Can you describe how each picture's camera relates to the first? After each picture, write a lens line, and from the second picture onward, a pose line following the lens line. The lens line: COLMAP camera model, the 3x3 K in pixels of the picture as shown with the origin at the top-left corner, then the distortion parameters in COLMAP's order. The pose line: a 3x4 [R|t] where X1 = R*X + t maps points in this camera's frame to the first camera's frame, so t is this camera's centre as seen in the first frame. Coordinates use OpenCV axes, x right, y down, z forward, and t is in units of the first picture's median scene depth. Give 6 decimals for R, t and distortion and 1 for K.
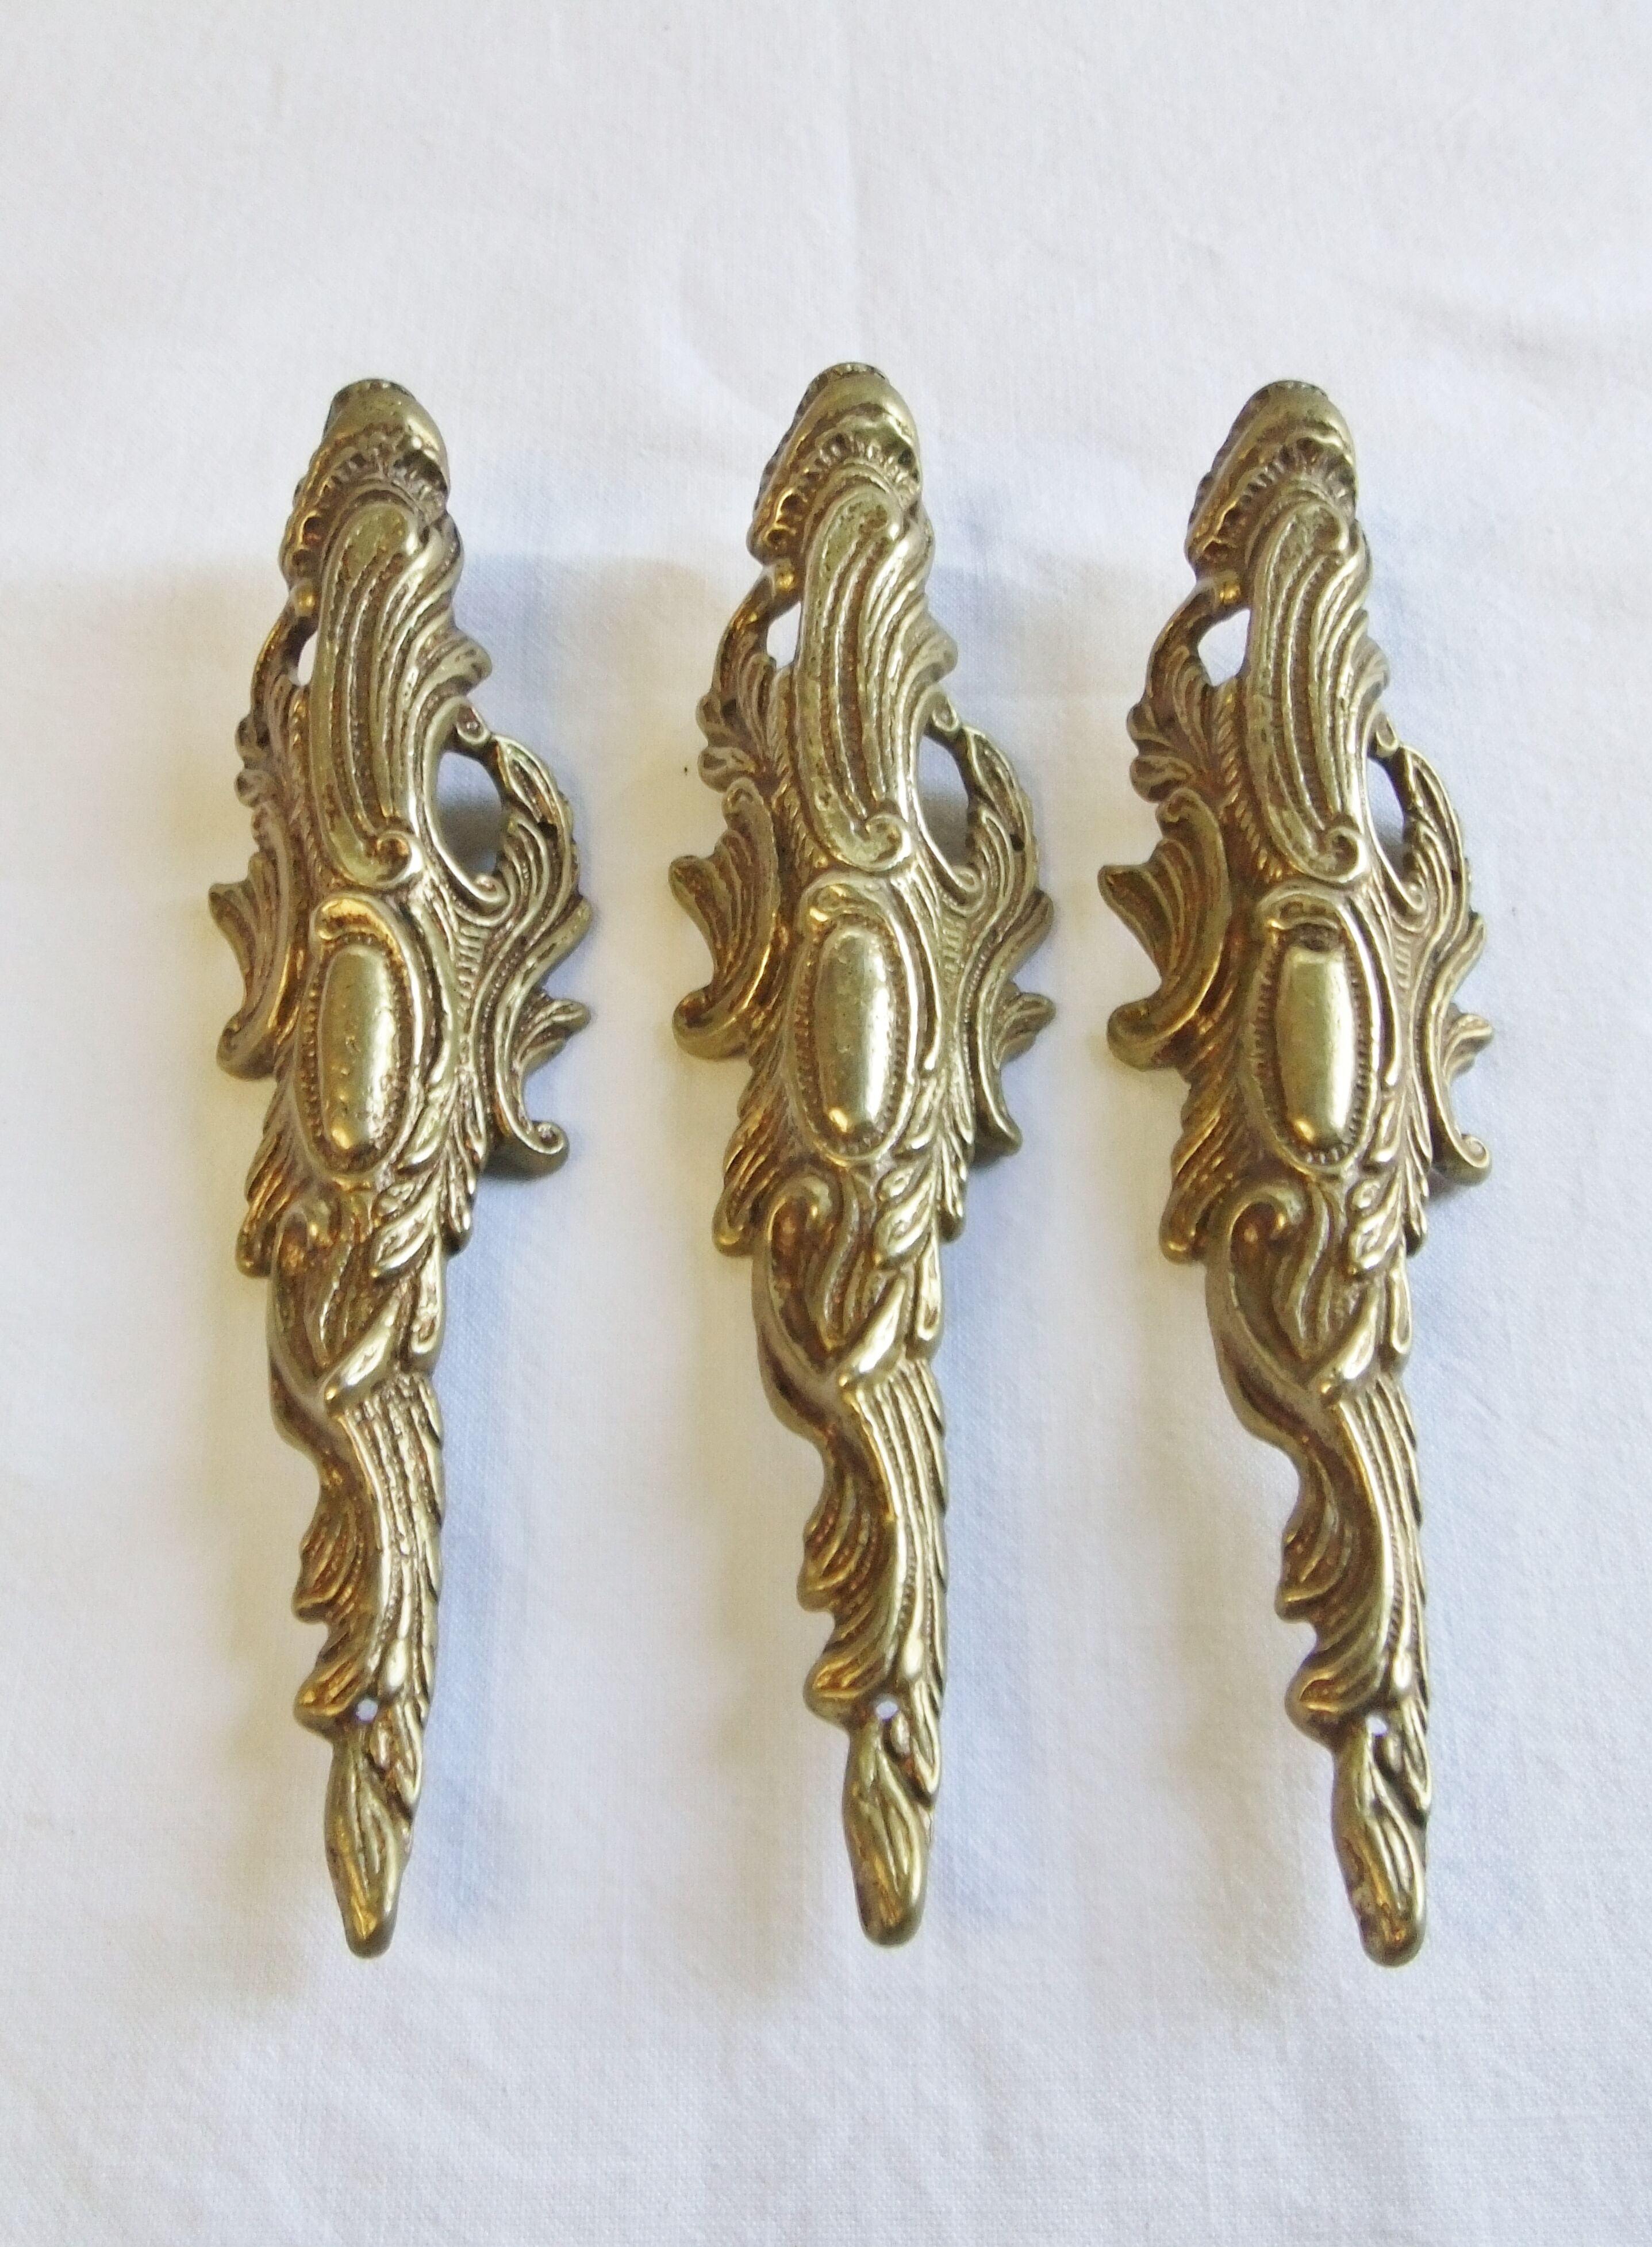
lens RADIAL K [[2373.0, 0, 825.7], [0, 2373.0, 1116.7], [0, 0, 1]] dist [-0.015532, 0.000000]
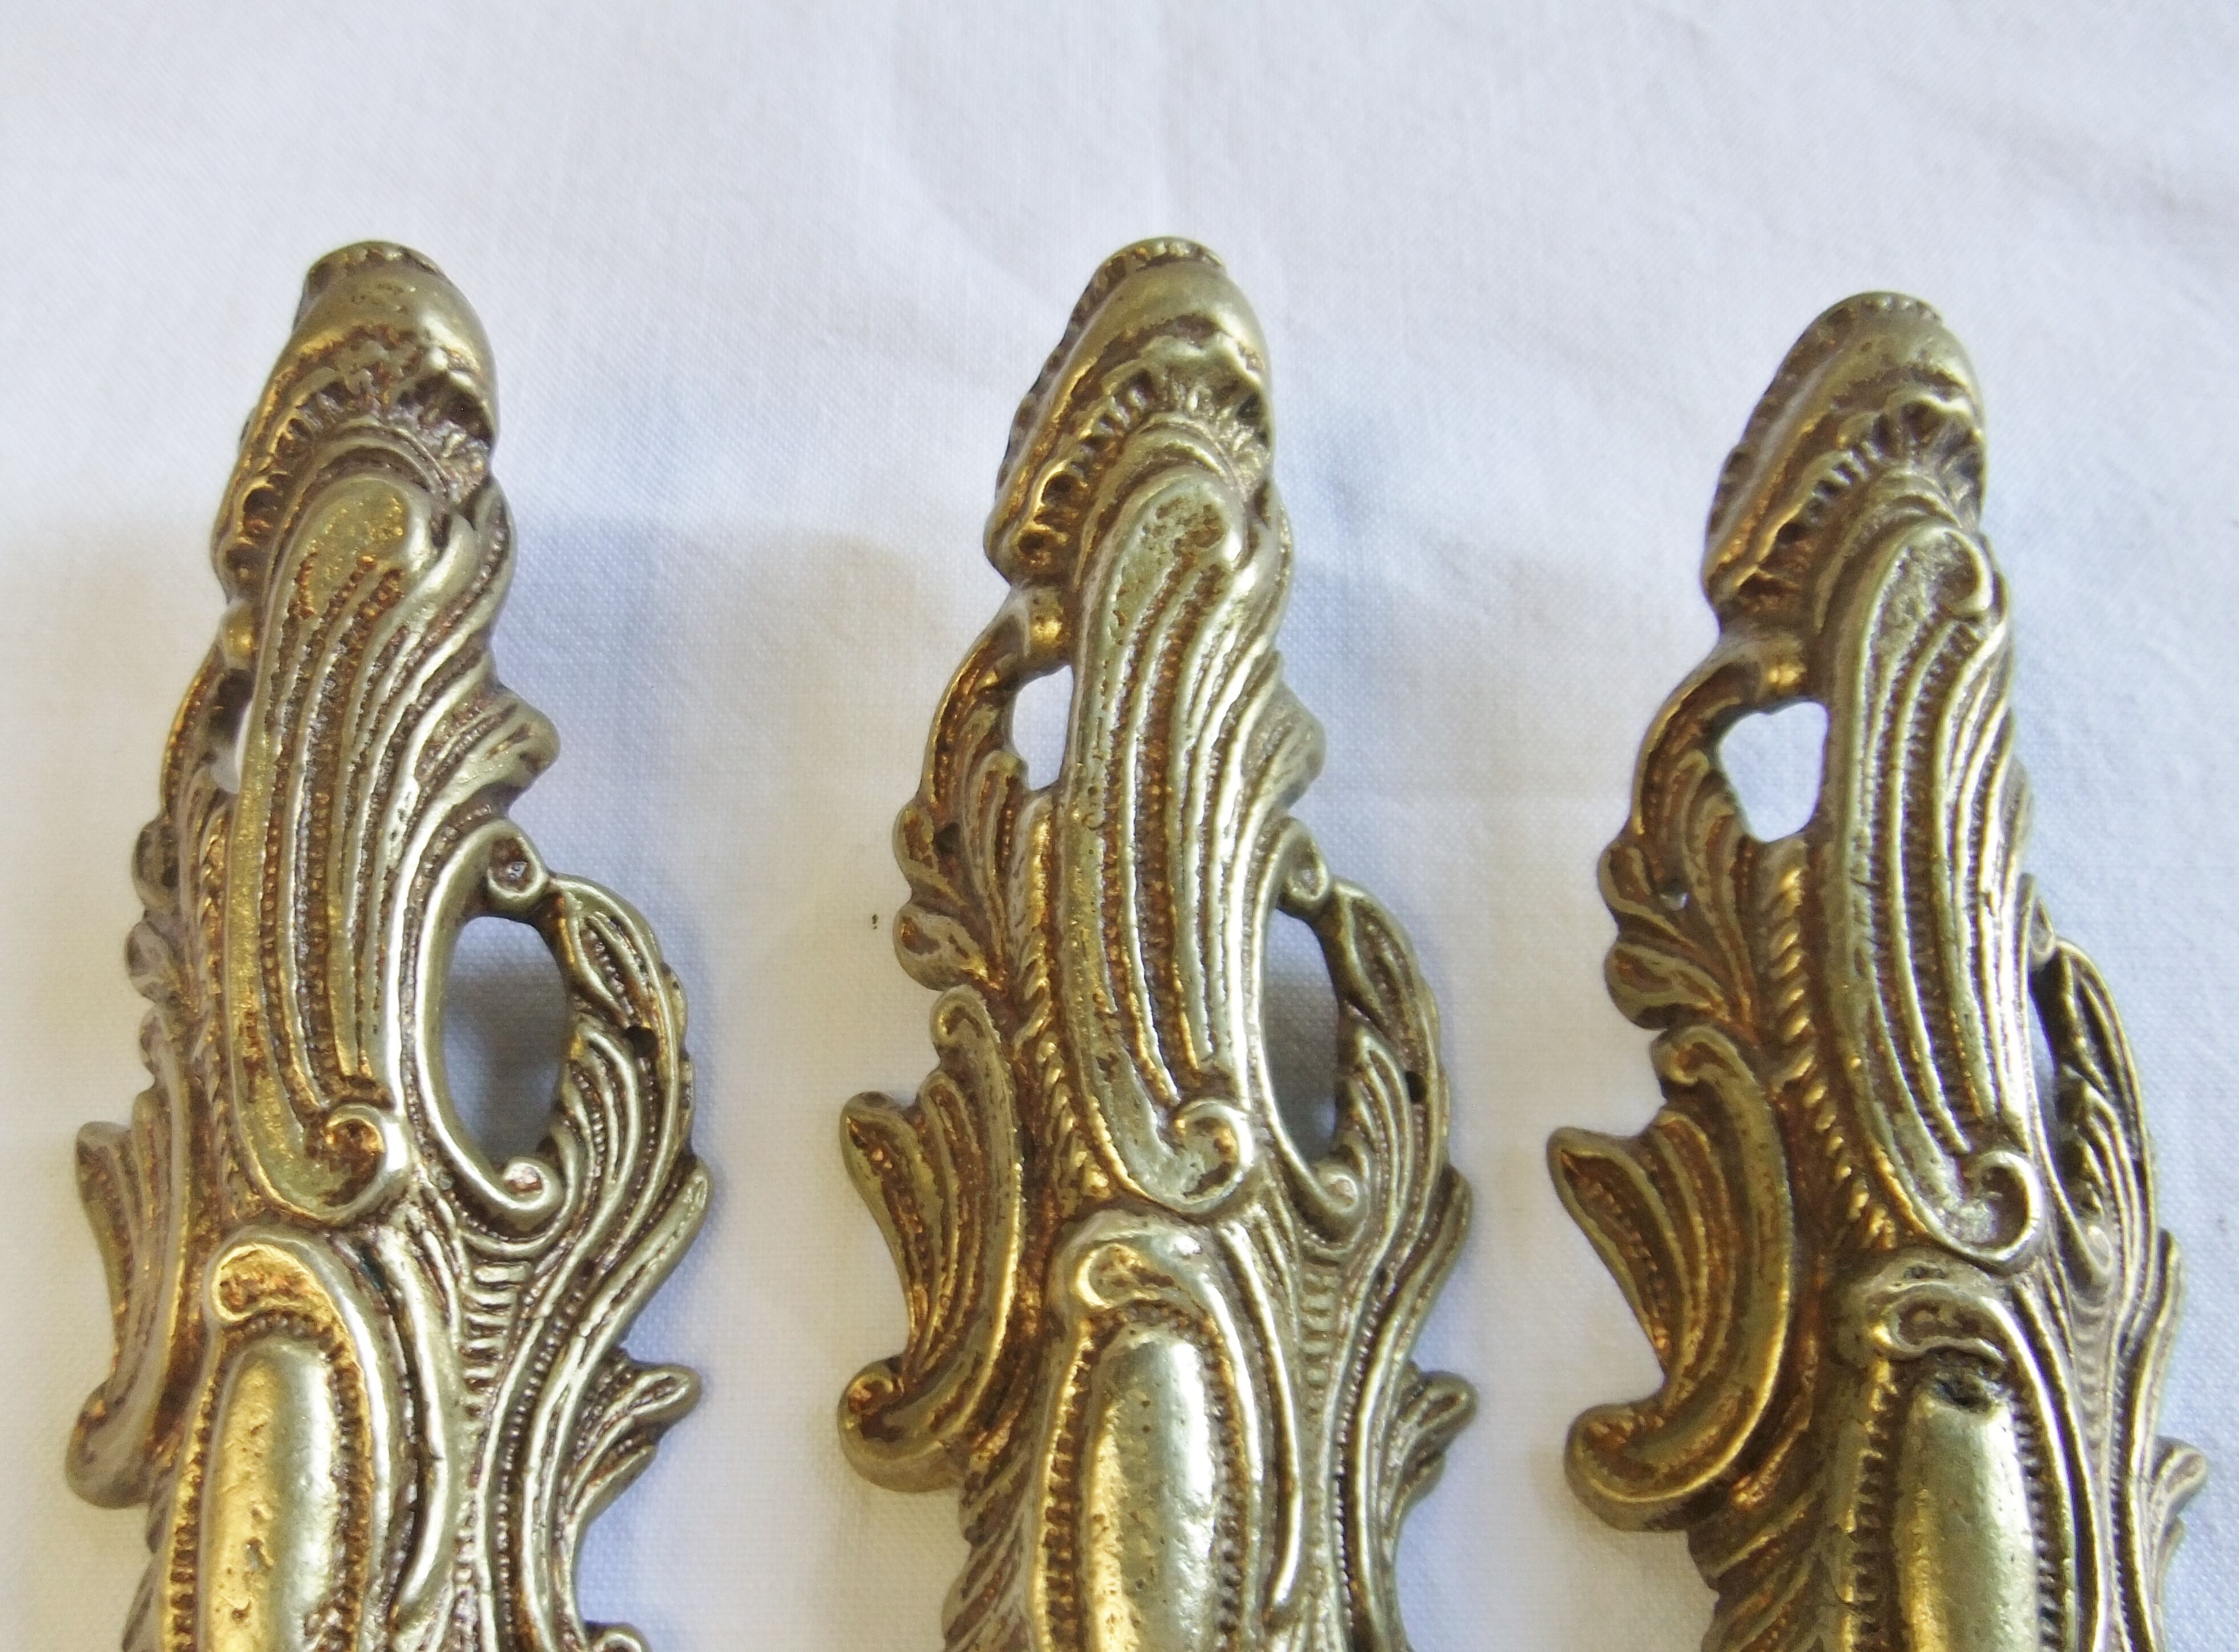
lens RADIAL K [[2364.5, 0, 1054.8], [0, 2364.5, 1074.8], [0, 0, 1]] dist [-0.015532, 0.000000]
pose [[0.999514, 0.030229, 0.007671, -0.016696], [-0.030900, 0.993194, 0.112300, -0.188259], [-0.004224, -0.112482, 0.993645, 0.410337]]
